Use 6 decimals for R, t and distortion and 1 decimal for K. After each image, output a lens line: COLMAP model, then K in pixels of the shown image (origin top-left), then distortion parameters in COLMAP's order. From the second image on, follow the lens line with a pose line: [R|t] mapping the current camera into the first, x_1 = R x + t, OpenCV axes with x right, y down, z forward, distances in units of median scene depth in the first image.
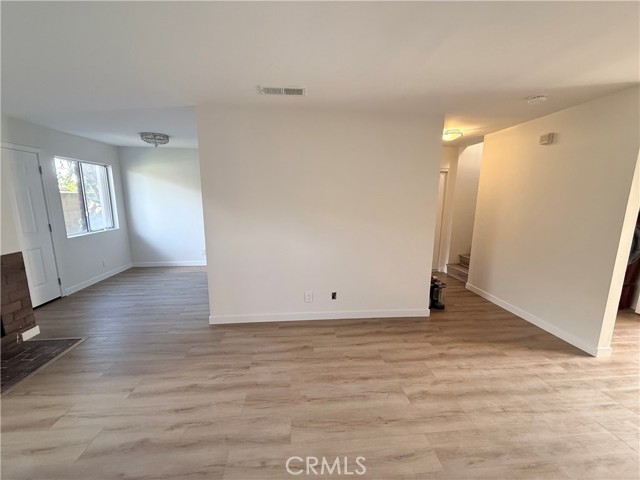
lens RADIAL K [[255.1, 0, 317.0], [0, 255.1, 239.4], [0, 0, 1]] dist [-0.000873, 0.000301]
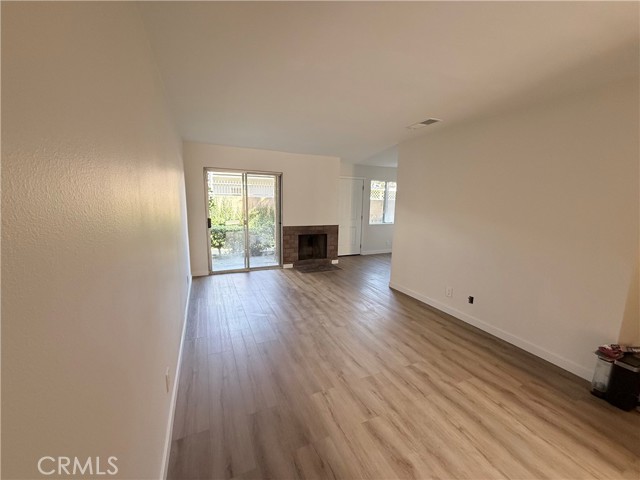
lens RADIAL K [[255.1, 0, 323.1], [0, 255.1, 243.6], [0, 0, 1]] dist [-0.000873, 0.000301]
pose [[0.335058, 0.156064, -0.929182, 0.964156], [-0.165805, 0.980563, 0.104906, -0.008077], [0.927494, 0.118913, 0.354422, 0.087980]]
